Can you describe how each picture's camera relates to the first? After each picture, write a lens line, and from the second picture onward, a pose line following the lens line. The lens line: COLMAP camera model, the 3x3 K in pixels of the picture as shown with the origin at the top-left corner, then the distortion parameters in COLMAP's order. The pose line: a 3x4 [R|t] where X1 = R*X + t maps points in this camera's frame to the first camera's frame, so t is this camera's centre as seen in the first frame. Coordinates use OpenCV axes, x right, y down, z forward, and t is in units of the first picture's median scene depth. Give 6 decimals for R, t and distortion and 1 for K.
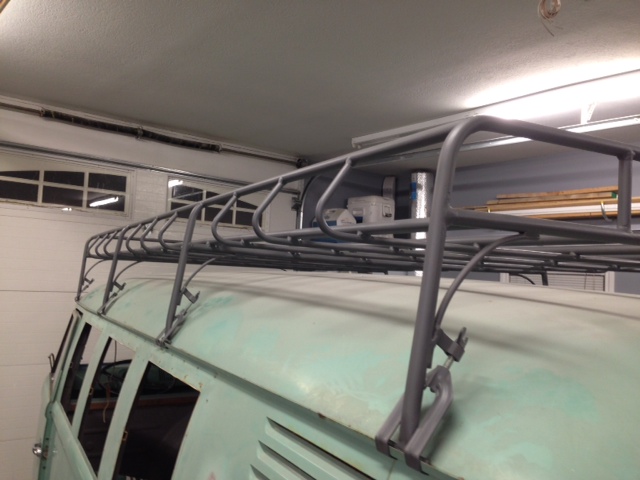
lens RADIAL K [[578.7, 0, 320.0], [0, 578.7, 240.0], [0, 0, 1]] dist [0.104485, -0.181053]
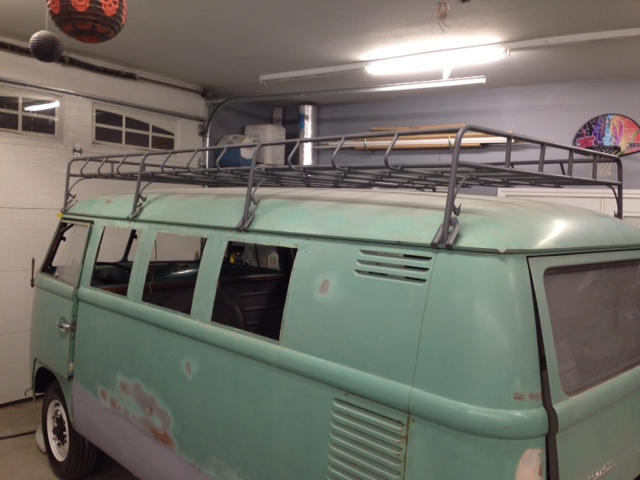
lens RADIAL K [[578.7, 0, 320.0], [0, 578.7, 240.0], [0, 0, 1]] dist [0.104485, -0.181053]
pose [[0.962830, -0.024506, 0.268993, -0.155196], [-0.012383, 0.990824, 0.134592, -0.006156], [-0.269823, -0.132920, 0.953692, -0.200977]]
